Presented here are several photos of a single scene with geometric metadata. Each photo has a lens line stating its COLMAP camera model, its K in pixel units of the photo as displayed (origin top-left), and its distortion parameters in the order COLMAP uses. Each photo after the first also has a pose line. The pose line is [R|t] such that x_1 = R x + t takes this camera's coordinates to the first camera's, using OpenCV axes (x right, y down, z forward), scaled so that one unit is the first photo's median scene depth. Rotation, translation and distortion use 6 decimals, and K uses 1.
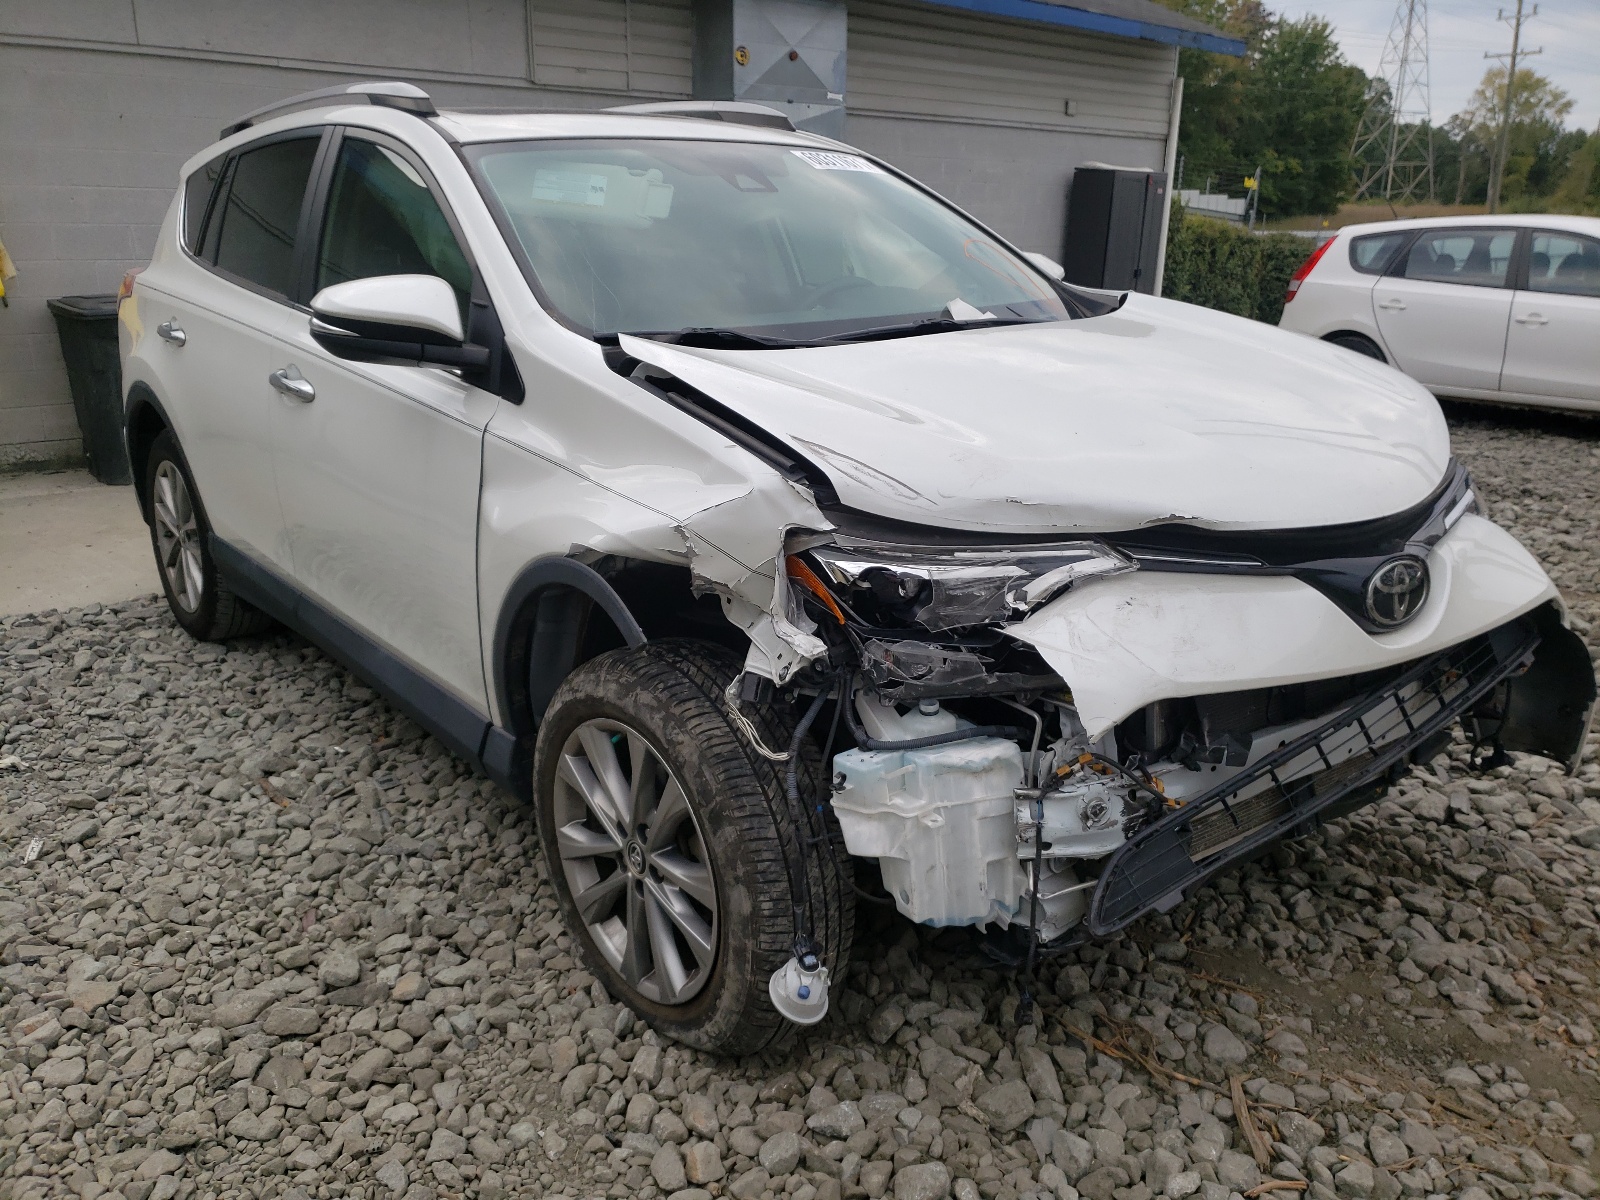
lens RADIAL K [[1209.3, 0, 800.0], [0, 1209.3, 600.0], [0, 0, 1]] dist [-0.002447, -0.004252]
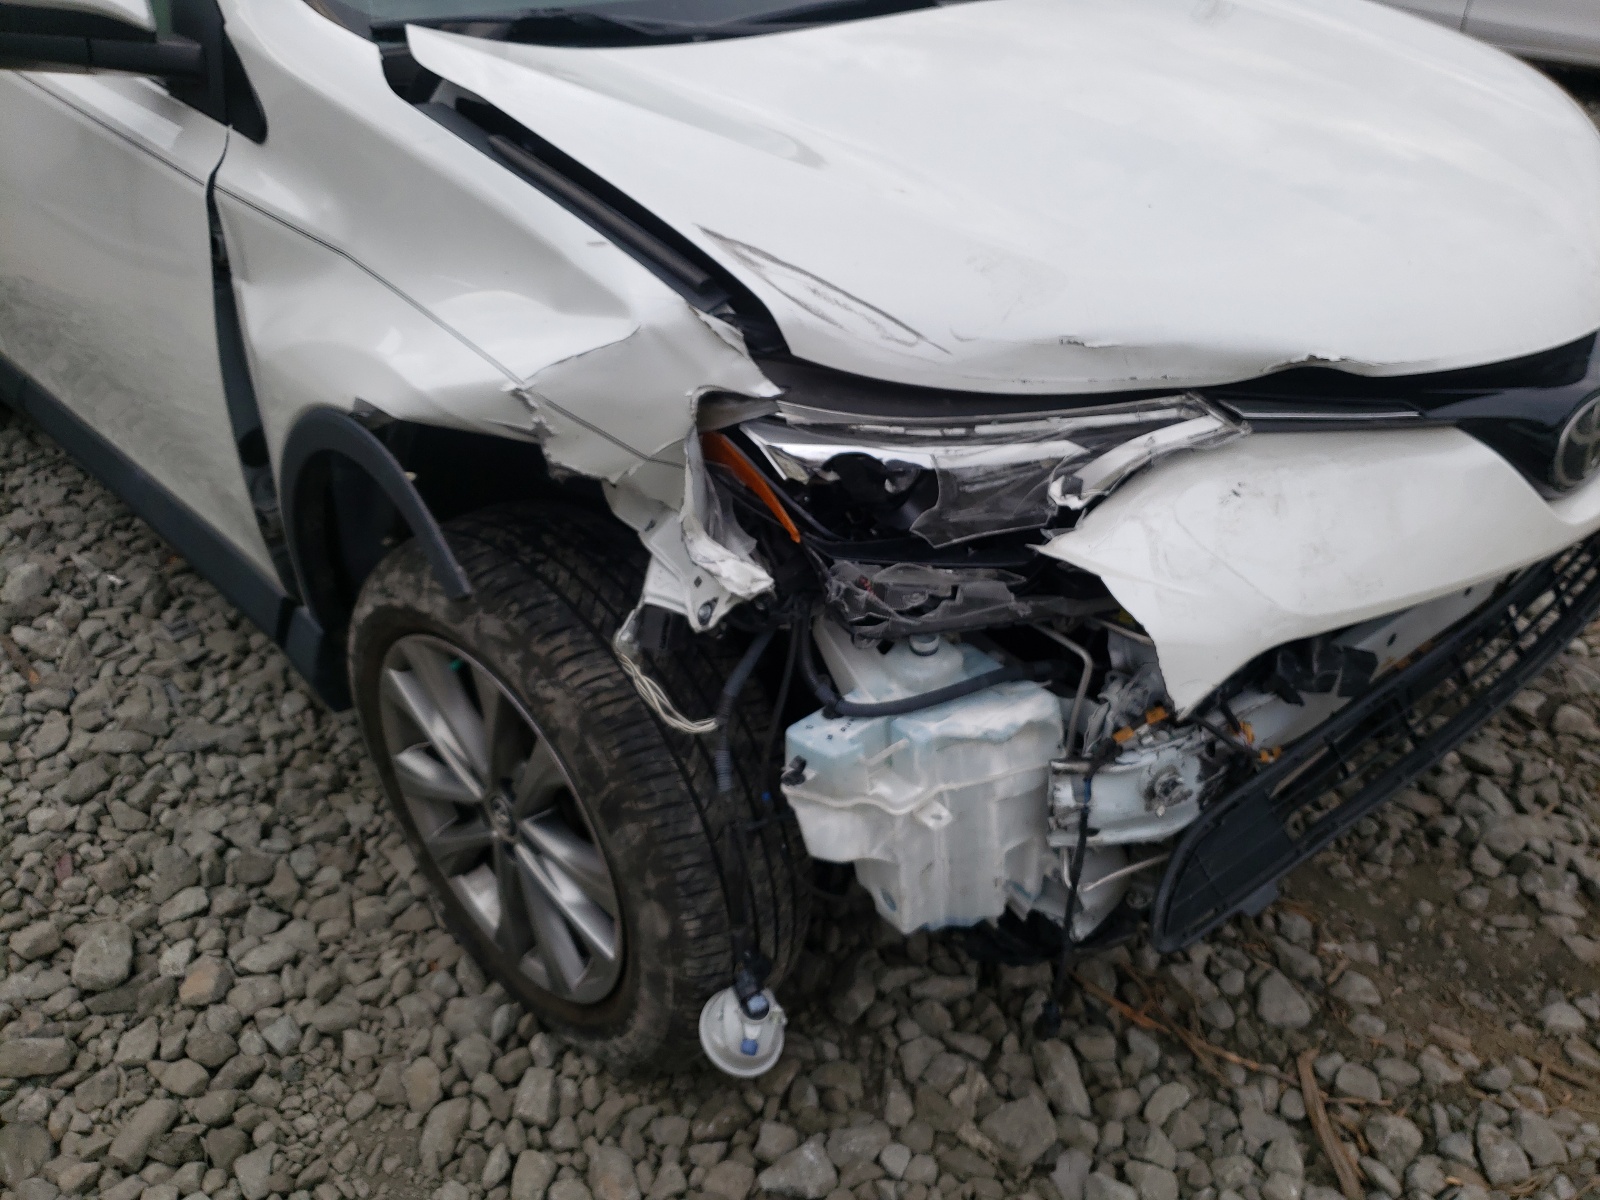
lens RADIAL K [[1271.4, 0, 829.0], [0, 1271.4, 599.6], [0, 0, 1]] dist [-0.006057, 0.016218]
pose [[0.994790, -0.041187, 0.093255, -0.009127], [0.017058, 0.969105, 0.246057, -0.099192], [-0.100508, -0.243184, 0.964759, 0.309675]]
